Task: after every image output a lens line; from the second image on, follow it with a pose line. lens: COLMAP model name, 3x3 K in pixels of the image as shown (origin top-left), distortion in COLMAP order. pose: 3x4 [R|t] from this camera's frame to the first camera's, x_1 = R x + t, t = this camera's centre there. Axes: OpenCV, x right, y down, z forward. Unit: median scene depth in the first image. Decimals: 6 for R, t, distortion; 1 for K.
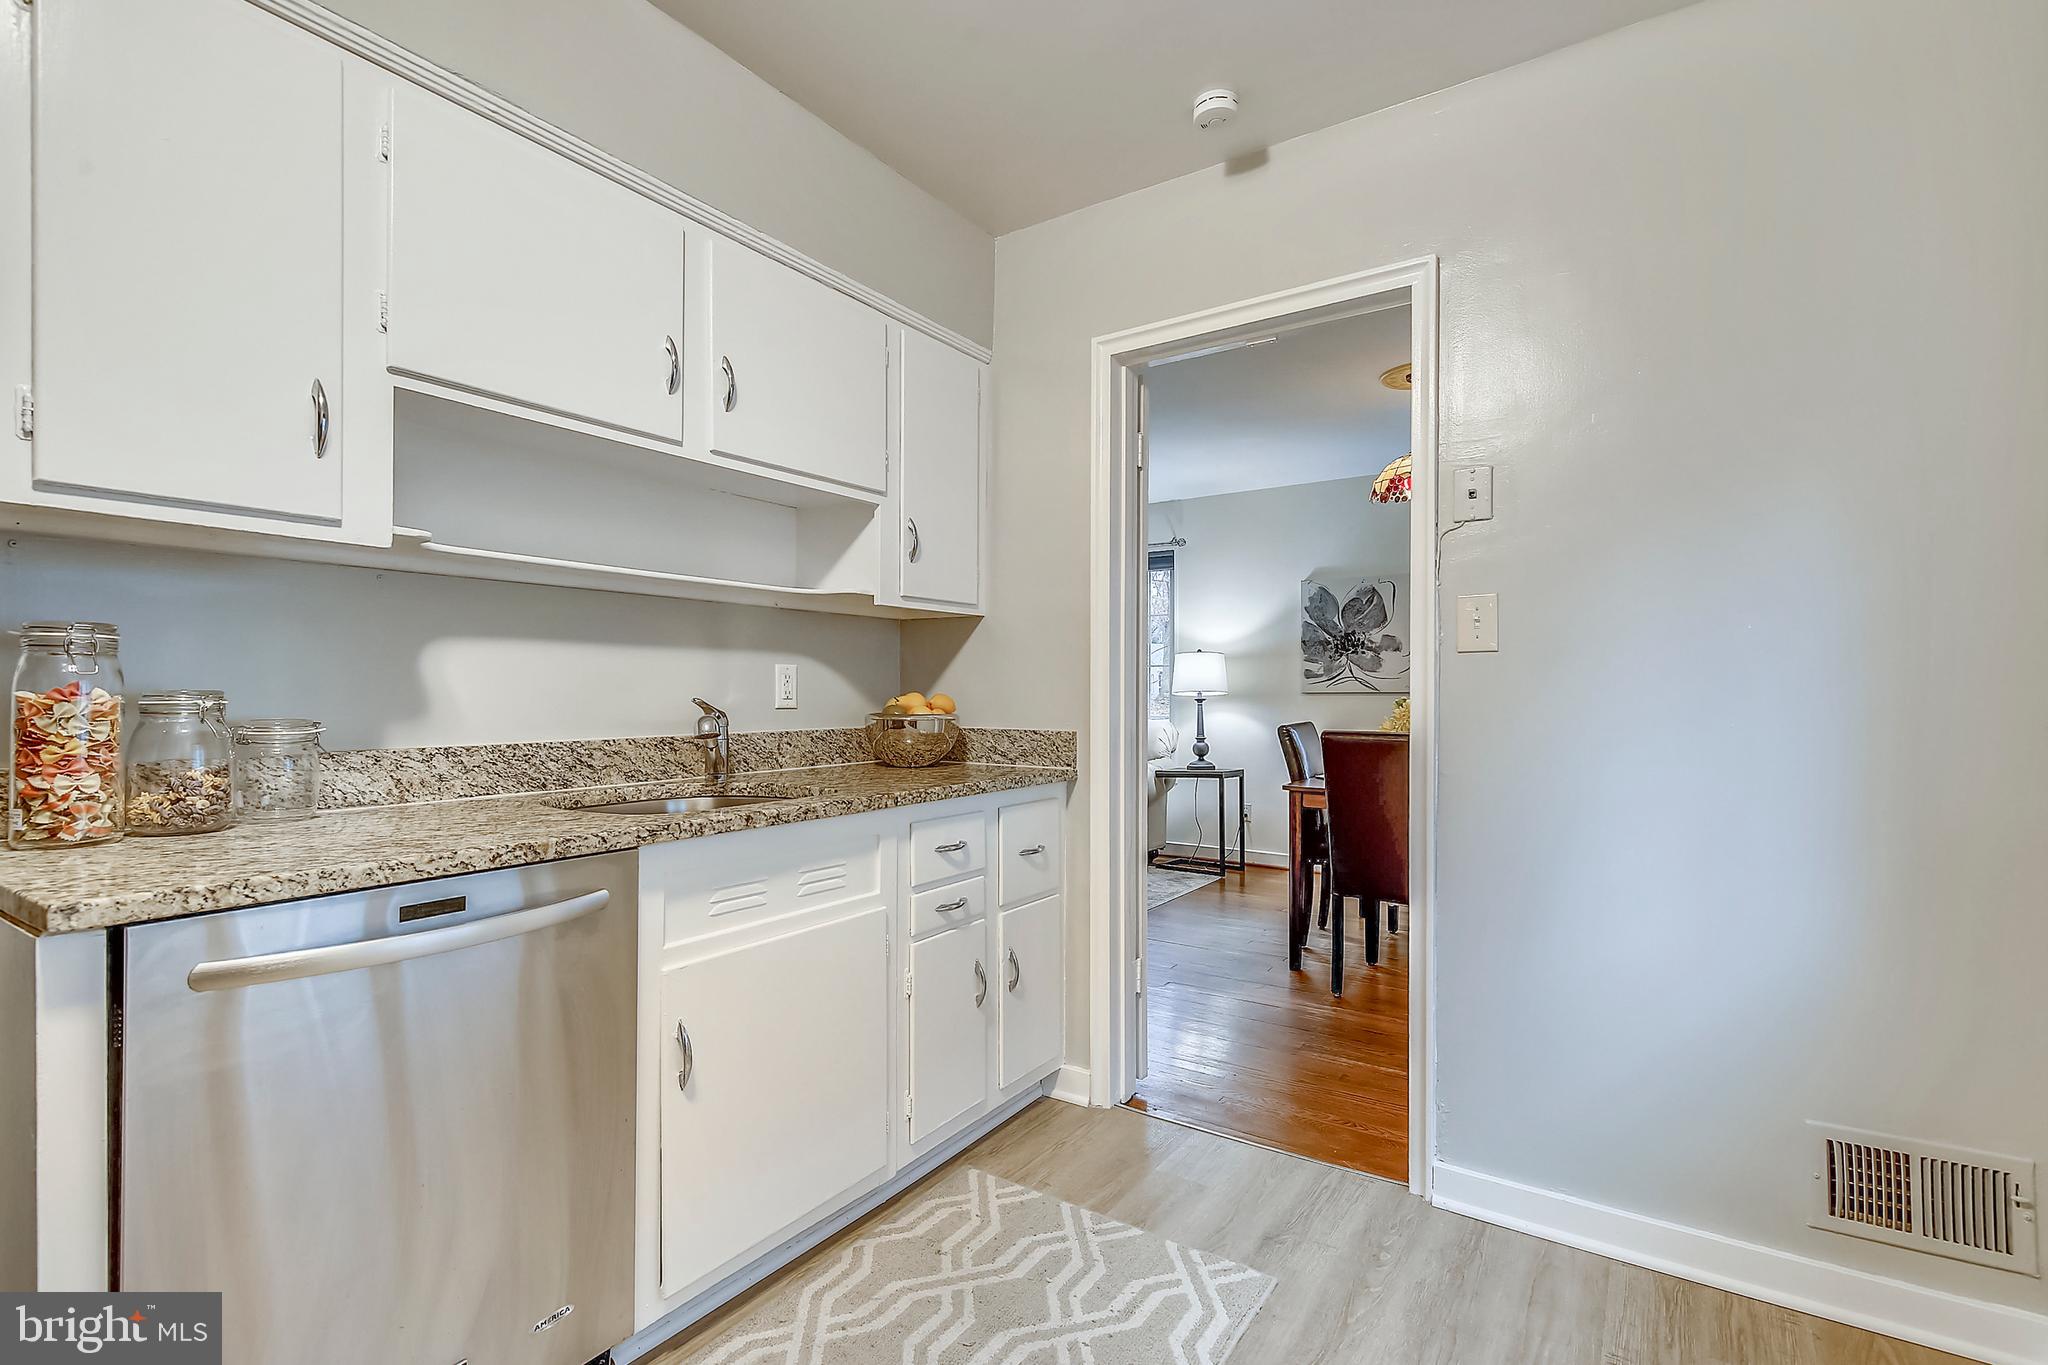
lens RADIAL K [[945.6, 0, 1021.9], [0, 945.6, 683.8], [0, 0, 1]] dist [-0.017424, -0.001220]
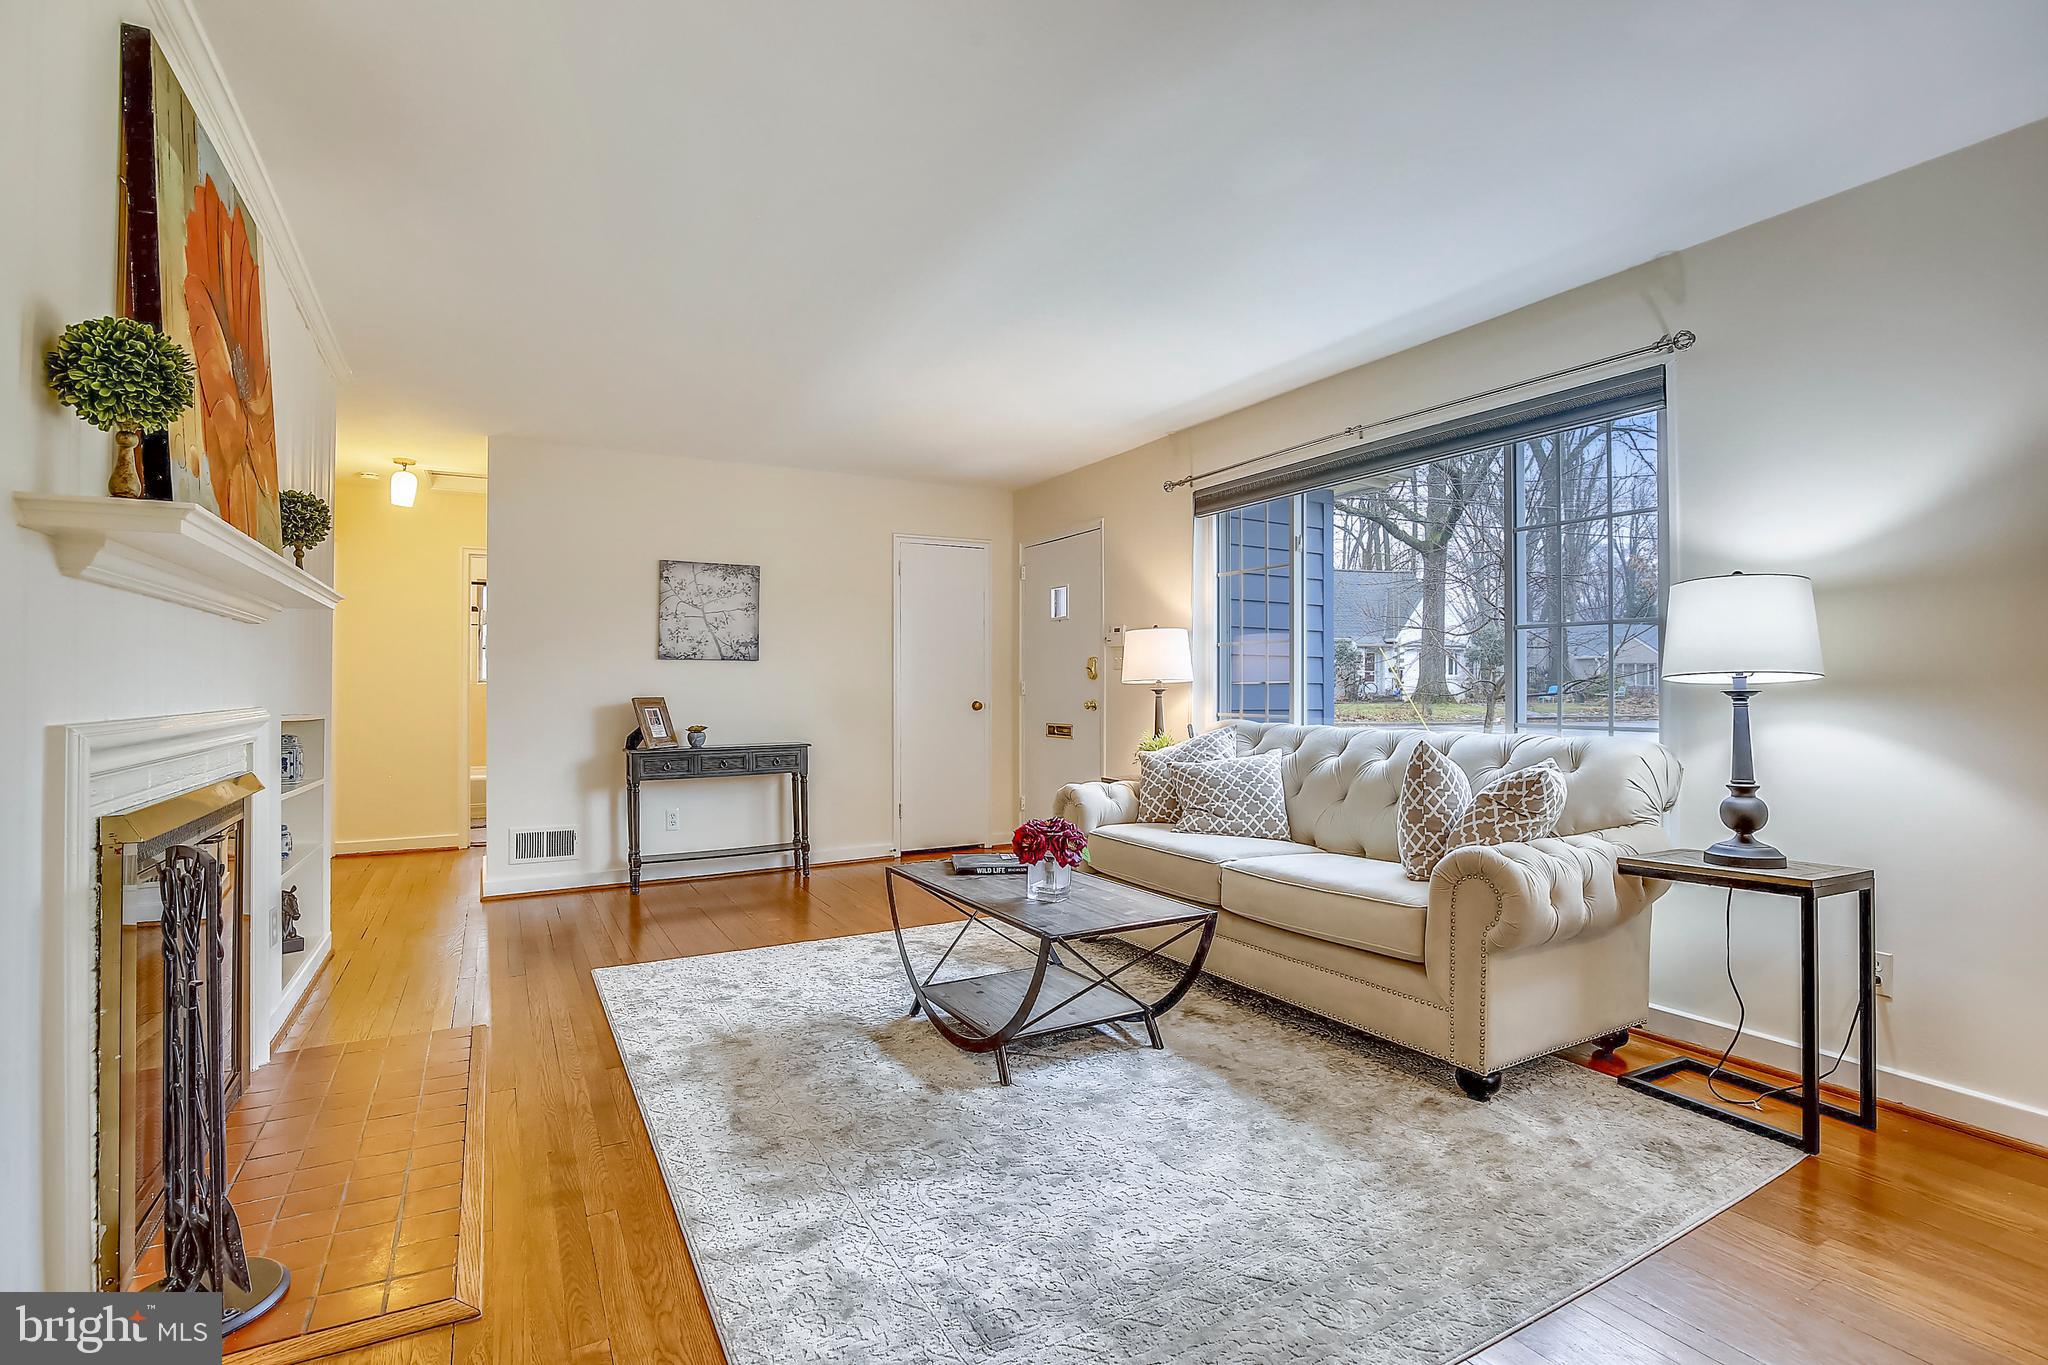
lens RADIAL K [[945.6, 0, 1030.2], [0, 945.6, 680.8], [0, 0, 1]] dist [-0.017424, -0.001220]
pose [[0.894973, -0.009966, -0.446009, 0.092925], [0.009909, 0.999948, -0.002459, 0.008763], [0.446011, -0.002218, 0.895025, 0.493699]]
